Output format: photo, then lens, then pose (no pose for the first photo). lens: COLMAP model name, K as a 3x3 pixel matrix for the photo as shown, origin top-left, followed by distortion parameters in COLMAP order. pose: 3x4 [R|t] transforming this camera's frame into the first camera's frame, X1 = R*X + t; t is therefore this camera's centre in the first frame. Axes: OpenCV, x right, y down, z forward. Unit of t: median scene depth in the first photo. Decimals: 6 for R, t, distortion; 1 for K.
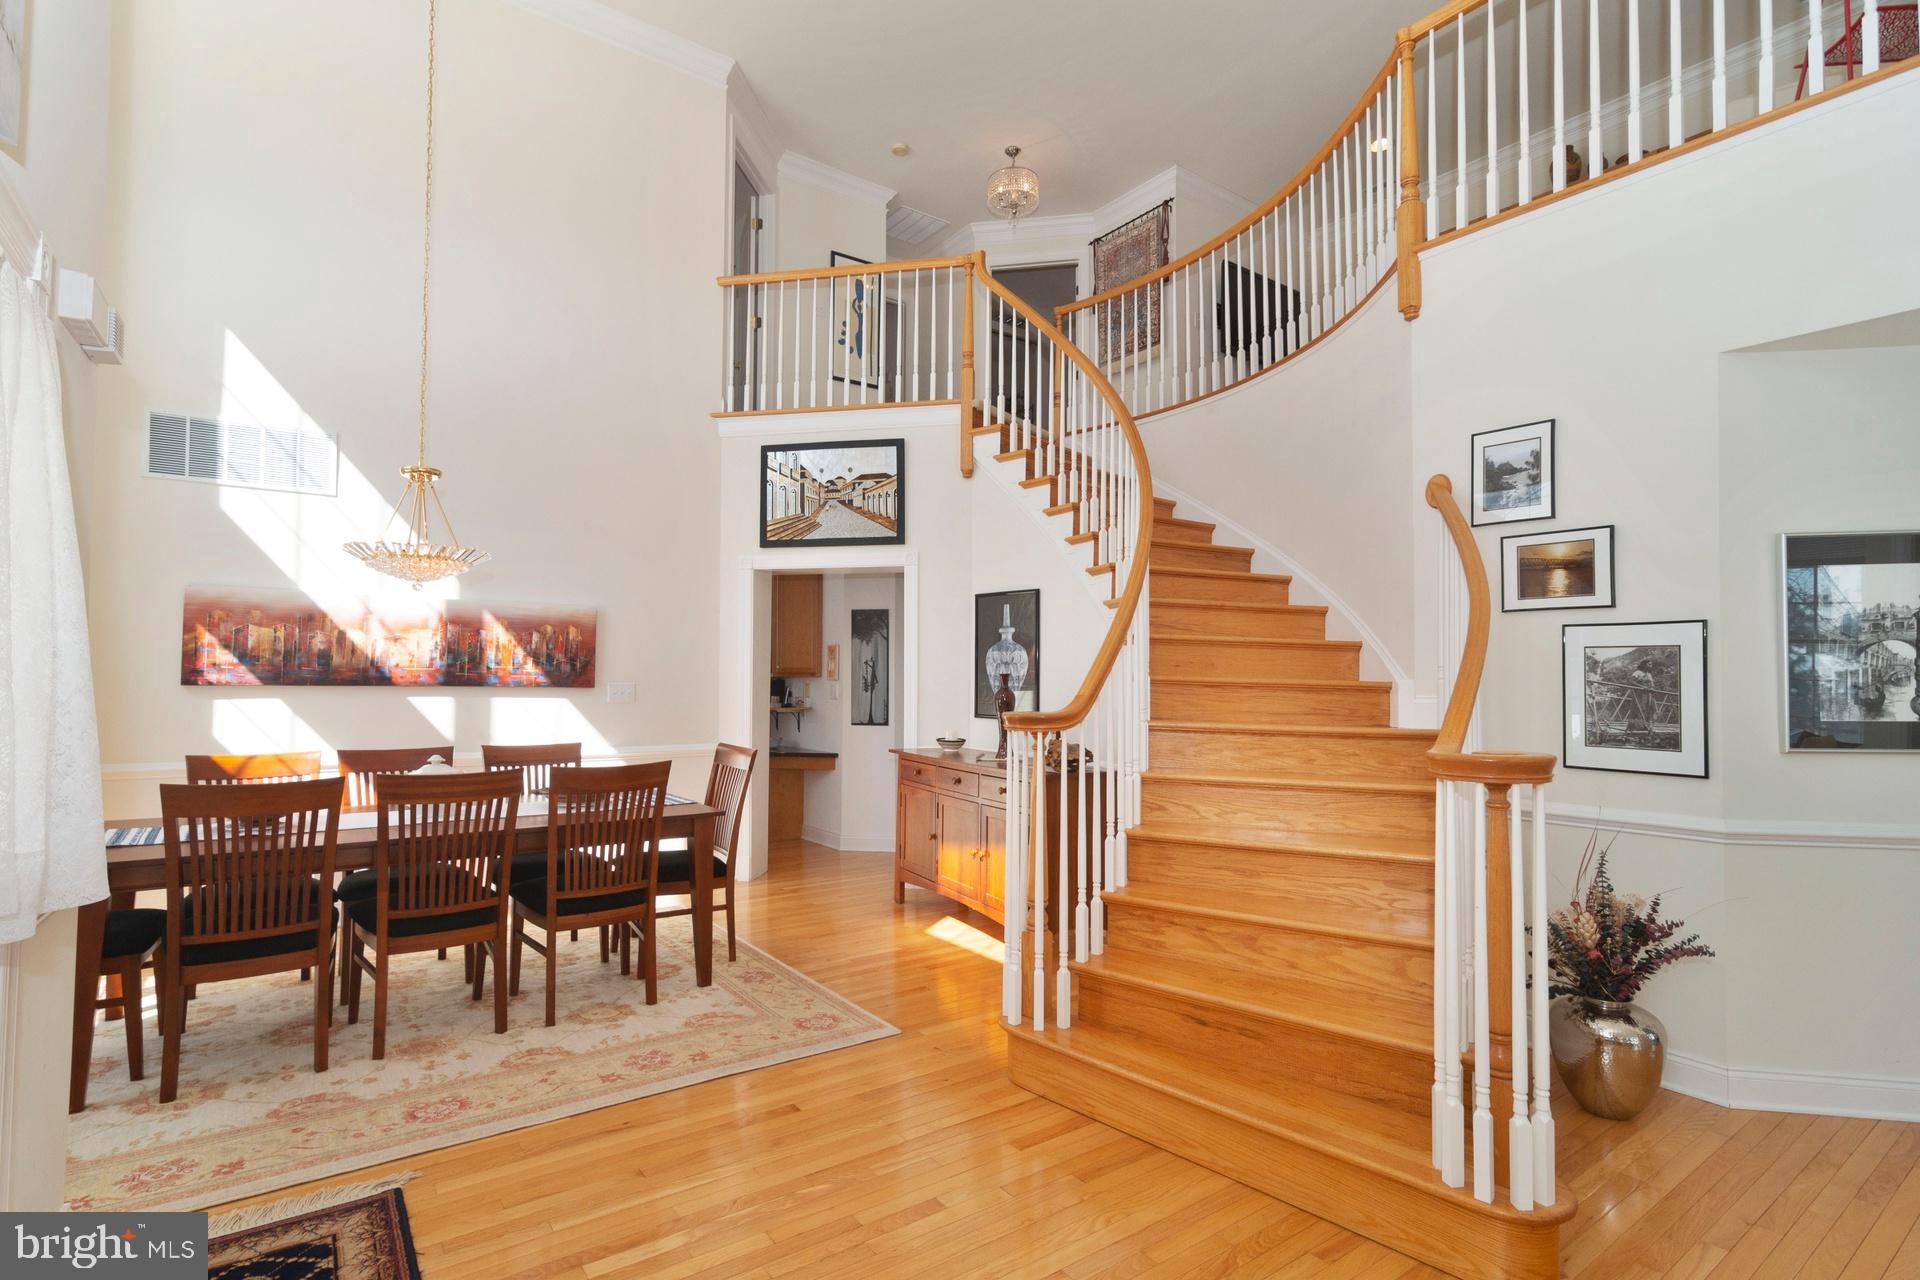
lens RADIAL K [[939.2, 0, 945.6], [0, 939.2, 650.3], [0, 0, 1]] dist [0.000324, 0.001924]
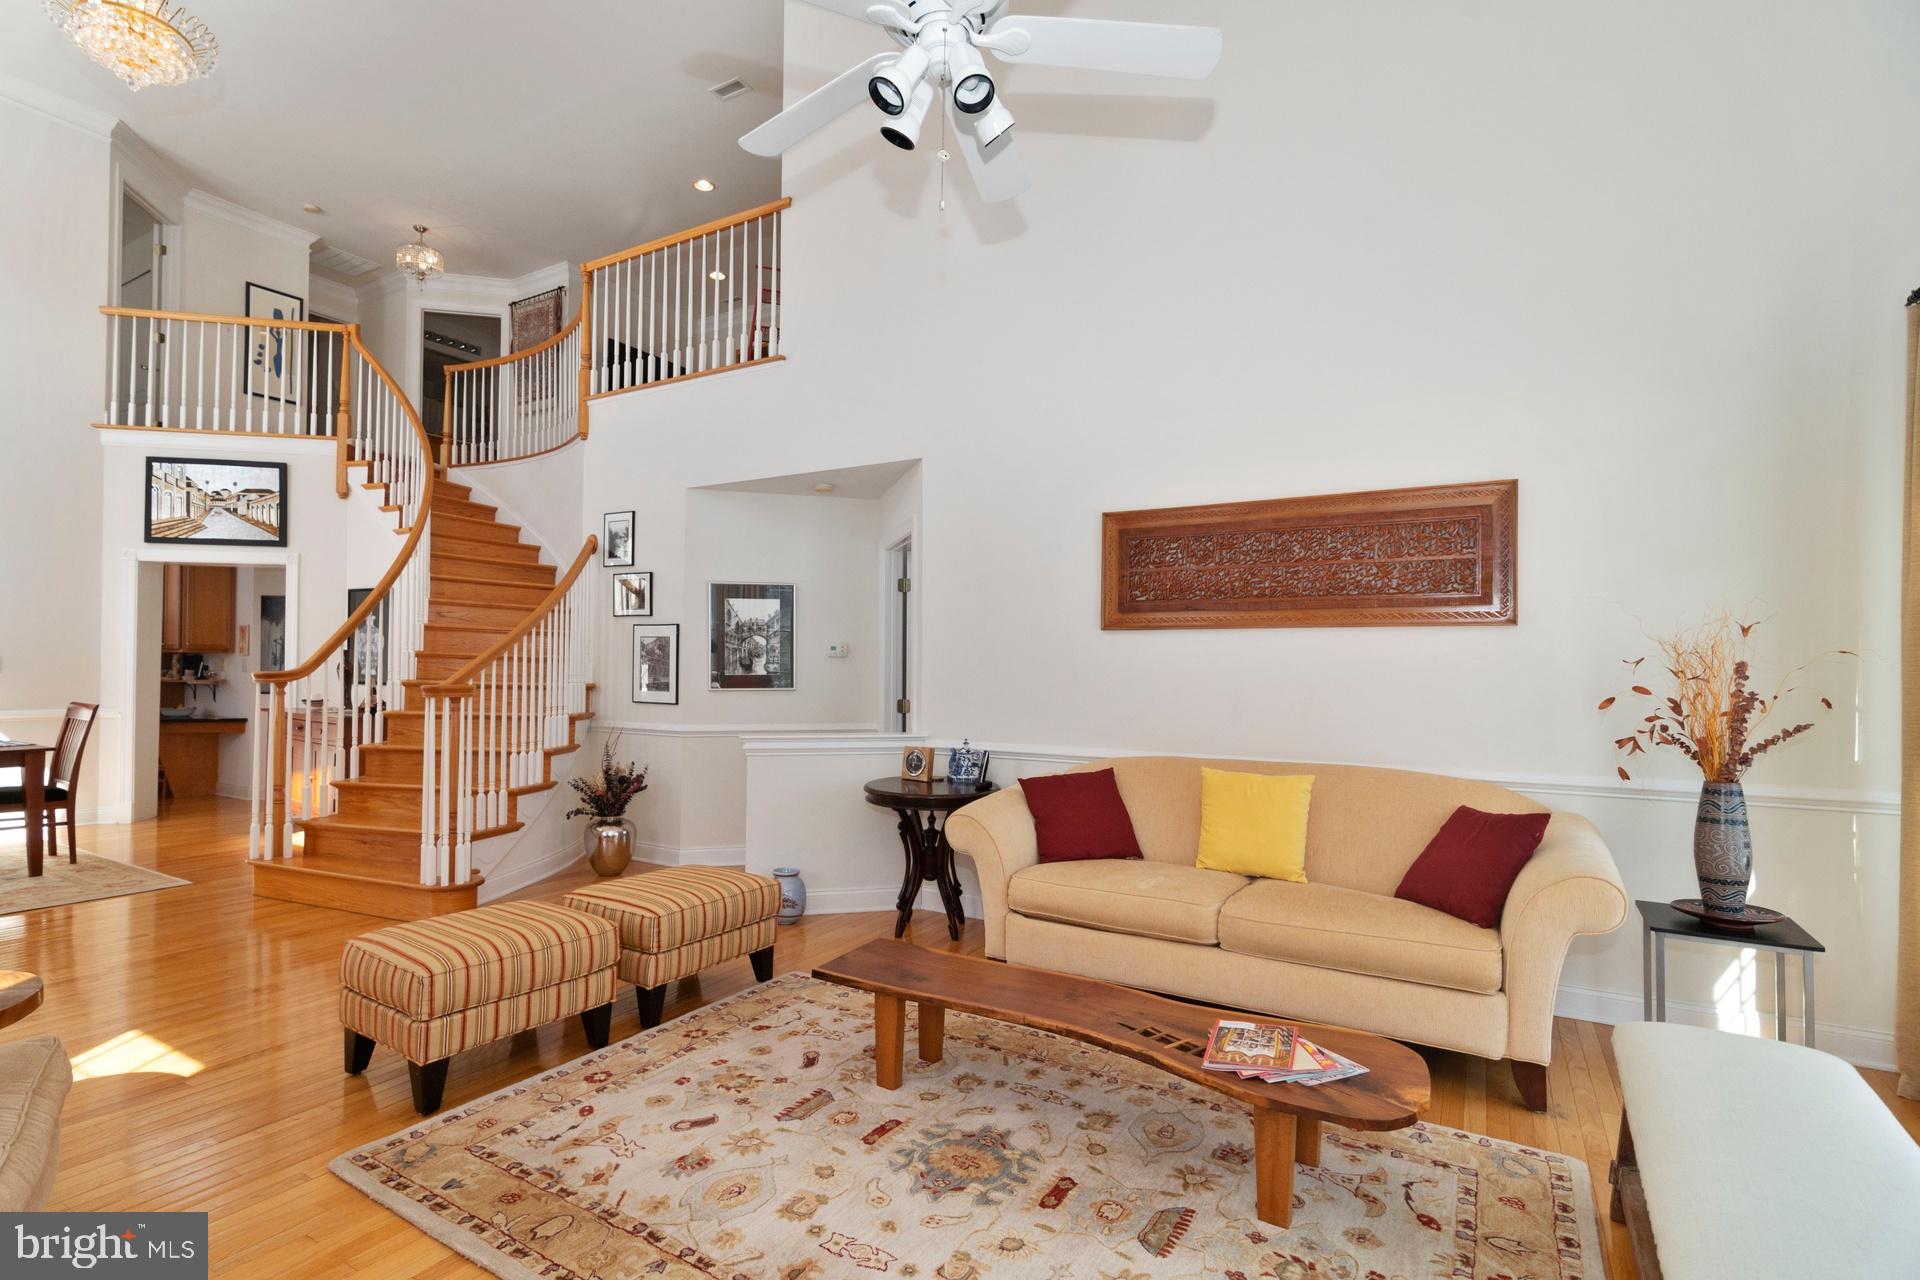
lens RADIAL K [[938.8, 0, 963.2], [0, 938.8, 653.9], [0, 0, 1]] dist [-0.003913, 0.003673]
pose [[0.916012, 0.008086, 0.401070, 0.313241], [-0.016436, 0.999714, 0.017383, -0.007329], [-0.400815, -0.022515, 0.915882, -0.571414]]
